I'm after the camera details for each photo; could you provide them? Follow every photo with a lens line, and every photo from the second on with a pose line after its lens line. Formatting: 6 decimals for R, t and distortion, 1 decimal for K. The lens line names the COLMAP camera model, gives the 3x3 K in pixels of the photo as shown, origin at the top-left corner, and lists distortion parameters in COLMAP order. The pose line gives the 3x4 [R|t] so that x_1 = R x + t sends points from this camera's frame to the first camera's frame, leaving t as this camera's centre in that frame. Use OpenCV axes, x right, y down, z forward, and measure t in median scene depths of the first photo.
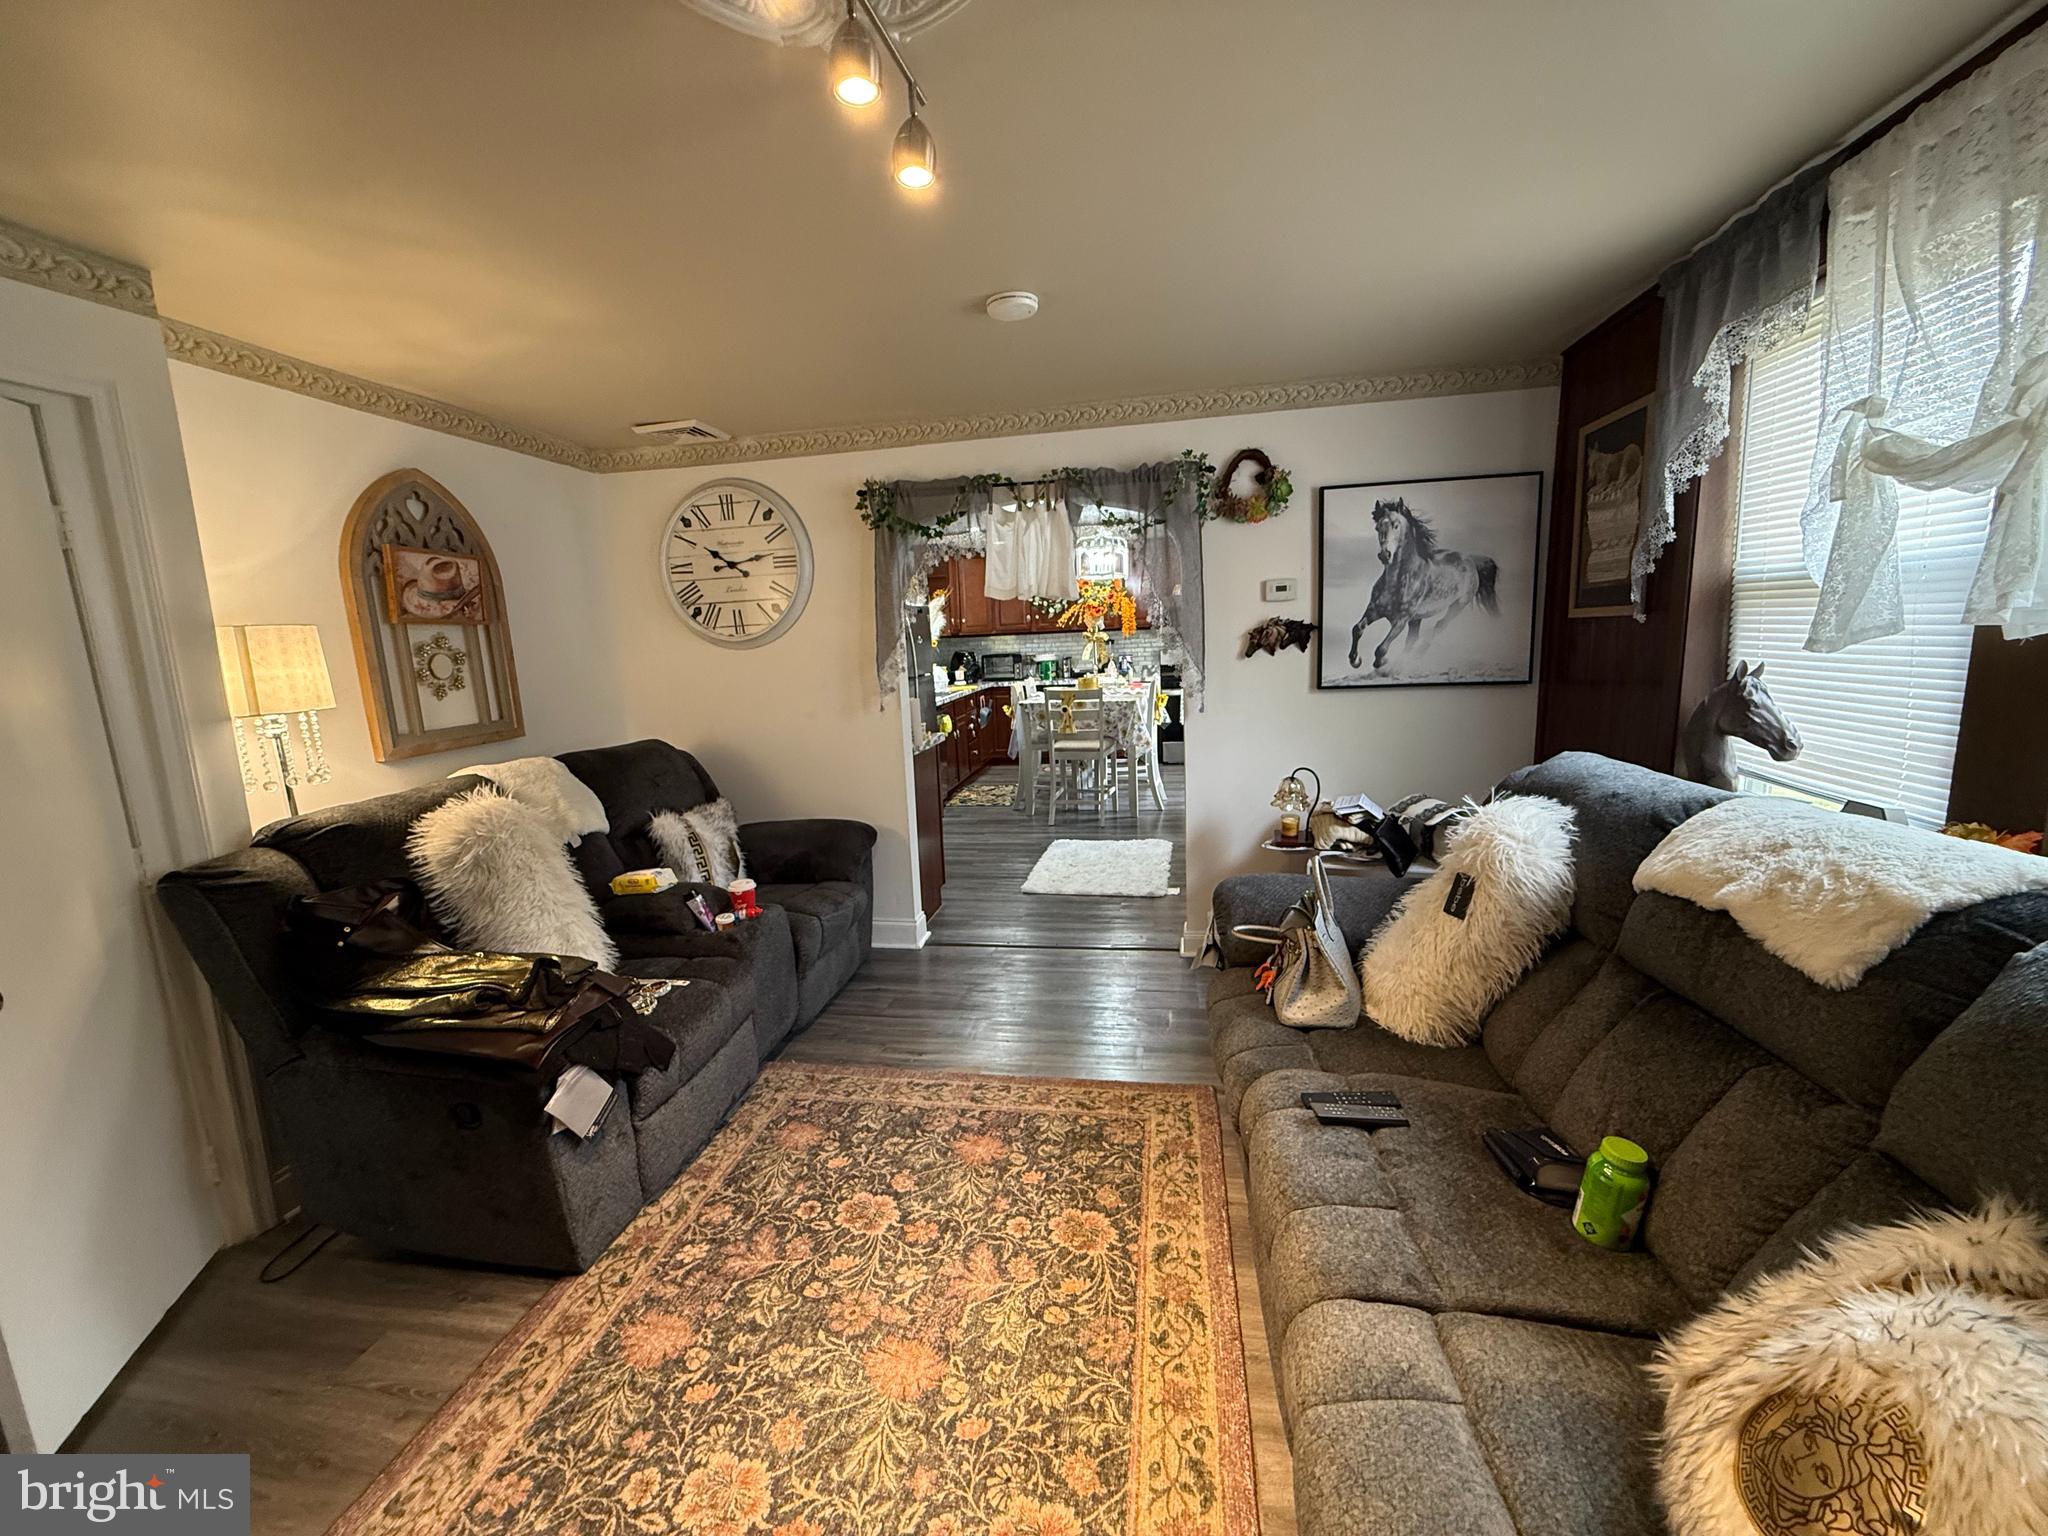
lens RADIAL K [[807.5, 0, 1016.2], [0, 807.5, 761.9], [0, 0, 1]] dist [-0.003310, 0.000552]
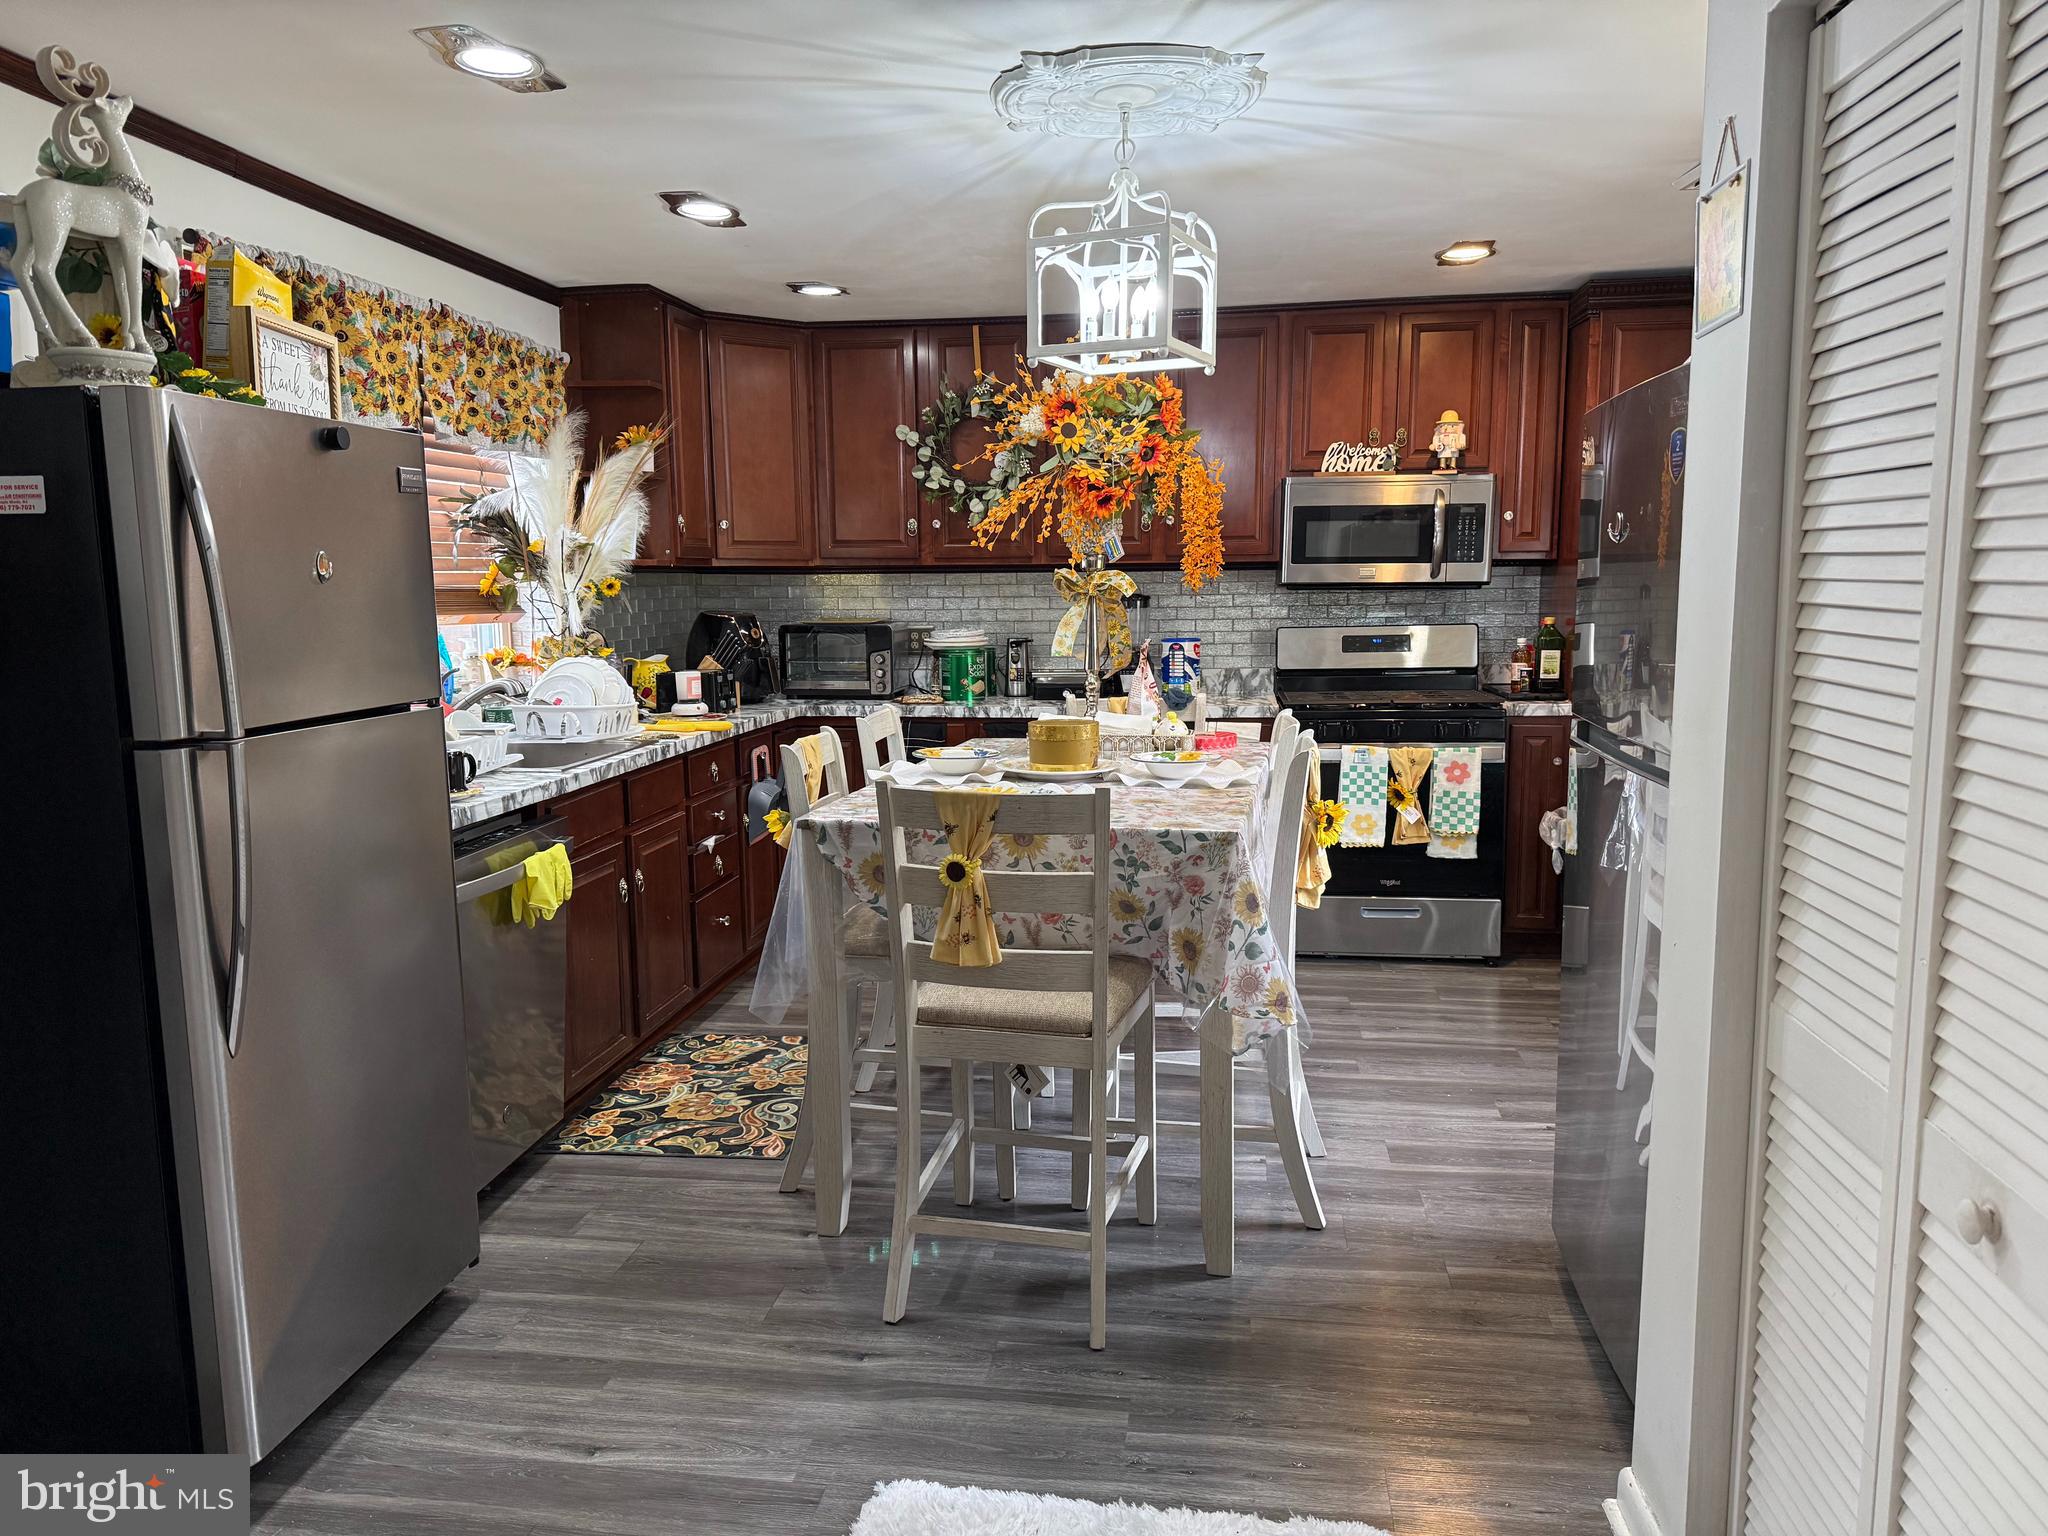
lens RADIAL K [[1436.7, 0, 1025.8], [0, 1436.7, 768.3], [0, 0, 1]] dist [0.031654, -0.041746]
pose [[0.998491, 0.031941, 0.044665, 0.050267], [-0.030735, 0.999151, -0.027427, -0.069759], [-0.045503, 0.026013, 0.998625, 0.460299]]
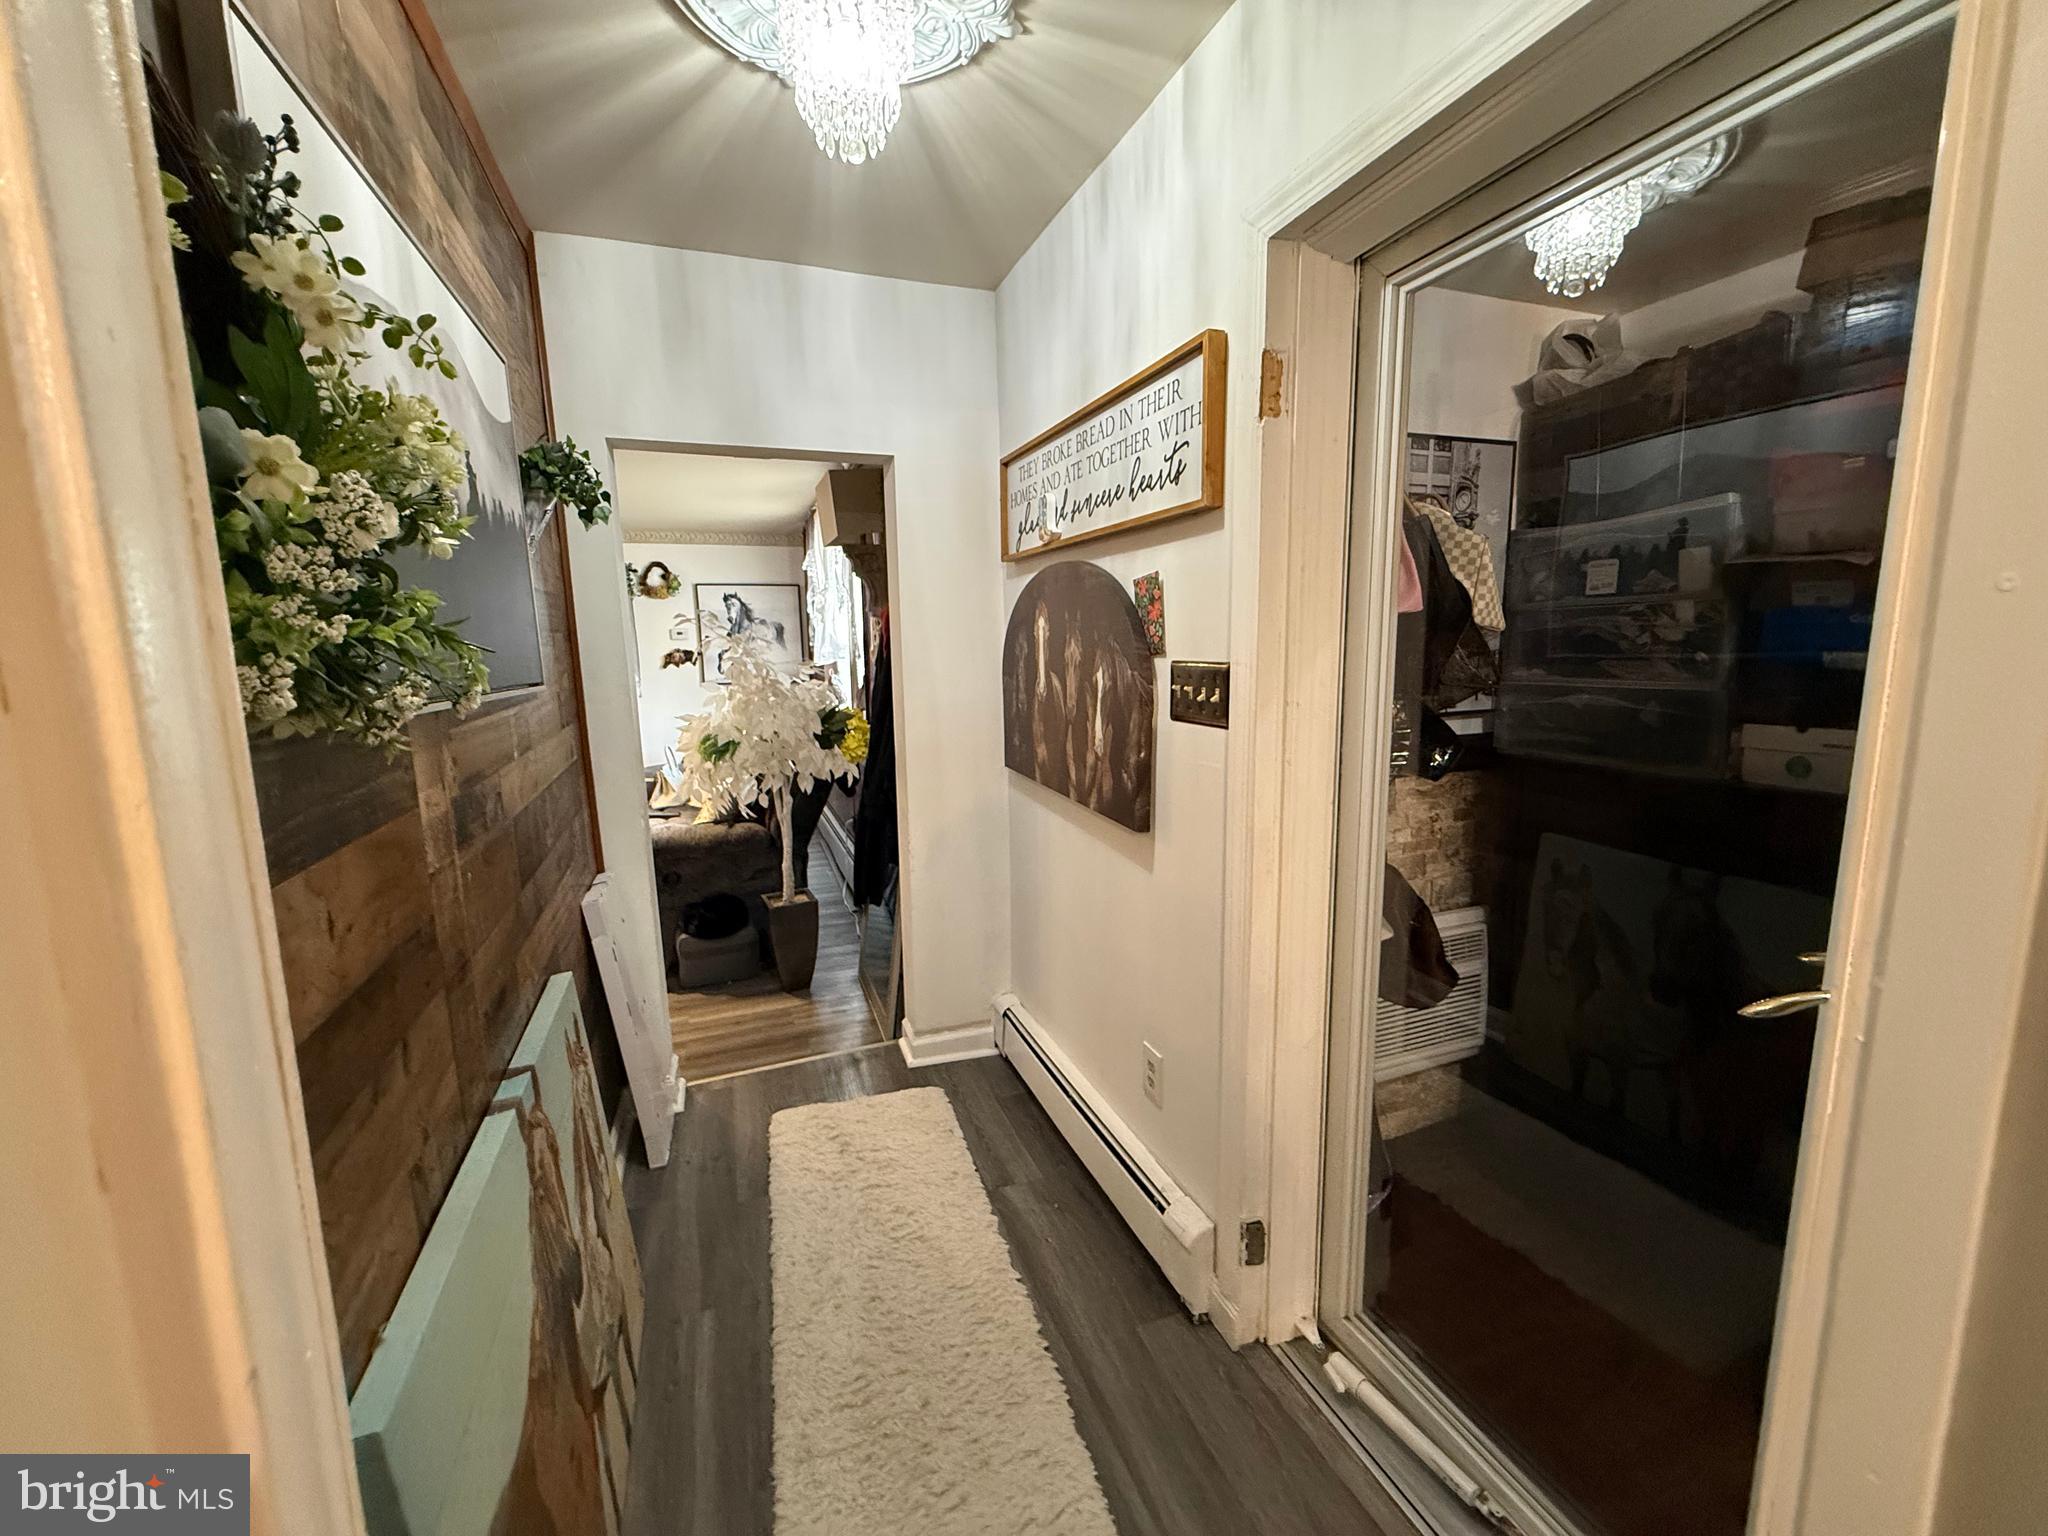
lens RADIAL K [[807.5, 0, 1024.7], [0, 807.5, 765.5], [0, 0, 1]] dist [-0.003310, 0.000552]
pose [[0.856184, -0.050396, 0.514208, 0.018452], [0.066052, 0.997742, -0.012196, 0.147061], [-0.512432, 0.044406, 0.857579, -0.873356]]
